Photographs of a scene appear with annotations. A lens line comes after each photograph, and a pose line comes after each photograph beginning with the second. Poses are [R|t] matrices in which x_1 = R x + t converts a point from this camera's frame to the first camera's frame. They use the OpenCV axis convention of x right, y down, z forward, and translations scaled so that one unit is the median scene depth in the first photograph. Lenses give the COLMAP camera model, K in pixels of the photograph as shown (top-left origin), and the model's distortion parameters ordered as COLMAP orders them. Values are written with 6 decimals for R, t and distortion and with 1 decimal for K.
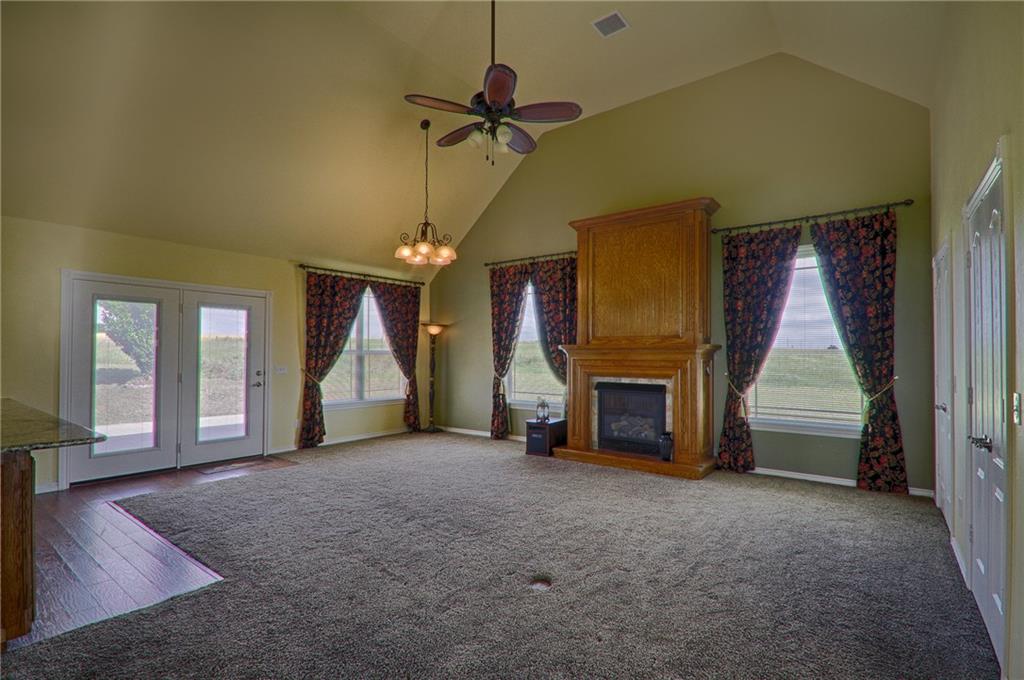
lens RADIAL K [[481.7, 0, 505.7], [0, 481.7, 348.6], [0, 0, 1]] dist [-0.001658, -0.001225]
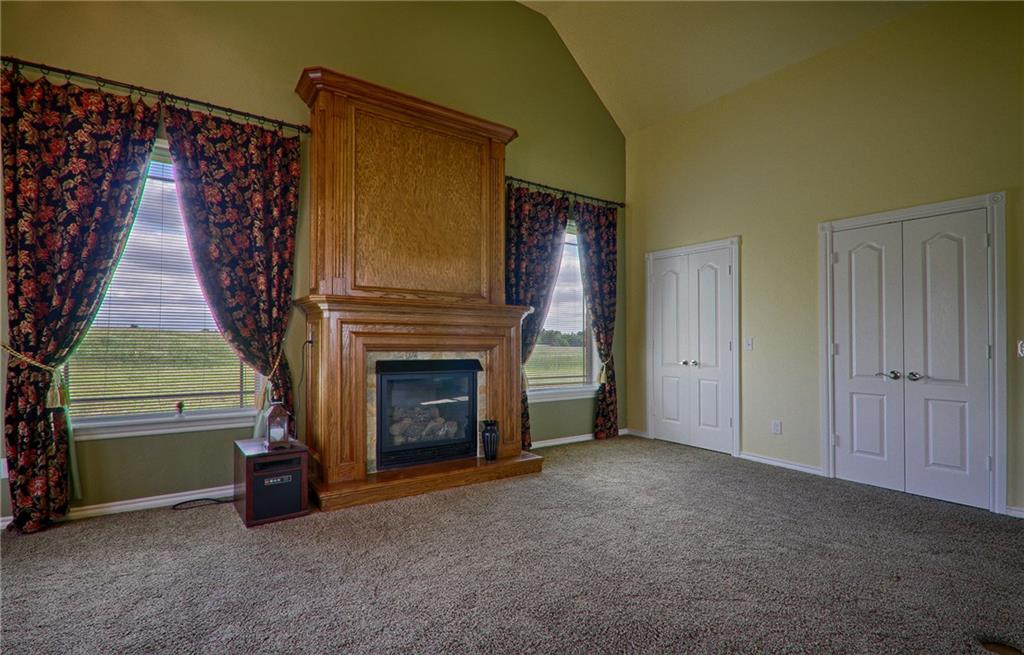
lens RADIAL K [[478.3, 0, 529.8], [0, 478.3, 338.4], [0, 0, 1]] dist [-0.005248, -0.000991]
pose [[0.285025, 0.002907, 0.958516, -0.331286], [-0.020201, 0.999792, 0.002975, 0.036194], [-0.958307, -0.020211, 0.285024, 0.657398]]
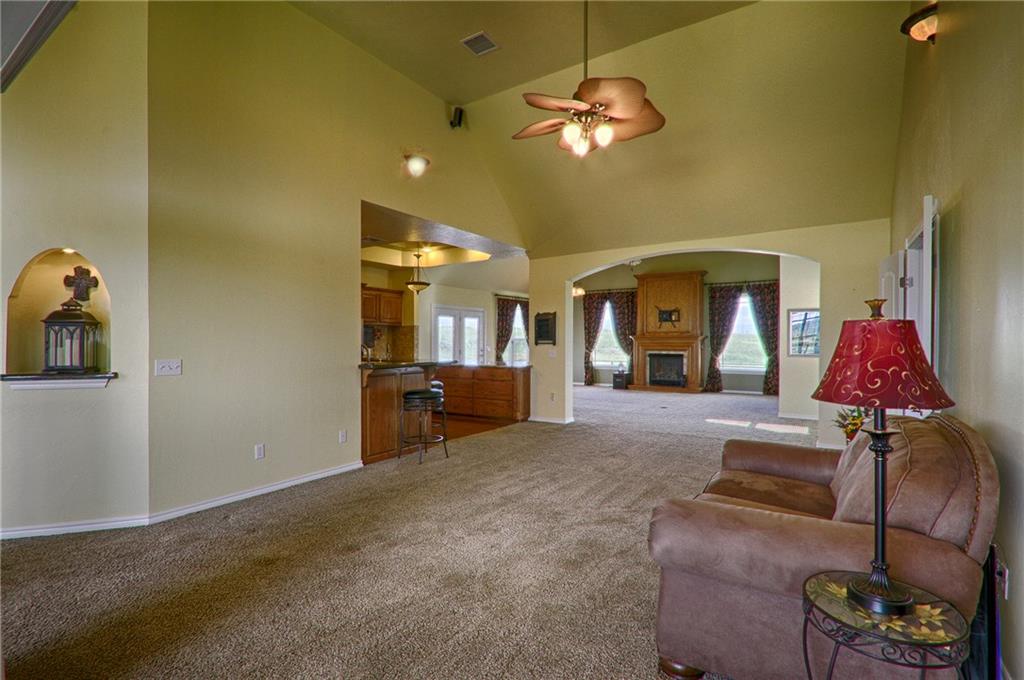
lens RADIAL K [[481.7, 0, 503.7], [0, 481.7, 346.4], [0, 0, 1]] dist [-0.001658, -0.001225]
pose [[0.997622, -0.003053, 0.068859, -0.594386], [0.001347, 0.999691, 0.024808, -0.014160], [-0.068914, -0.024656, 0.997318, -1.061117]]
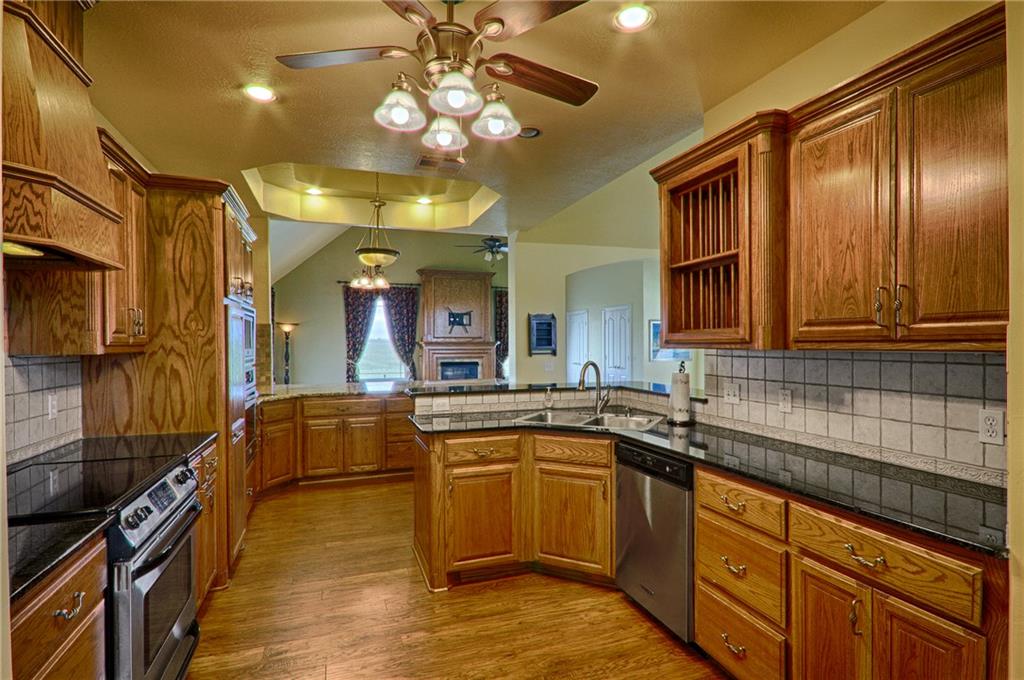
lens RADIAL K [[522.5, 0, 513.5], [0, 522.5, 337.1], [0, 0, 1]] dist [0.012596, -0.000117]
pose [[0.557993, 0.007942, 0.829808, -1.301655], [-0.007688, 0.999961, -0.004401, -0.018096], [-0.829810, -0.003923, 0.558032, -0.321684]]
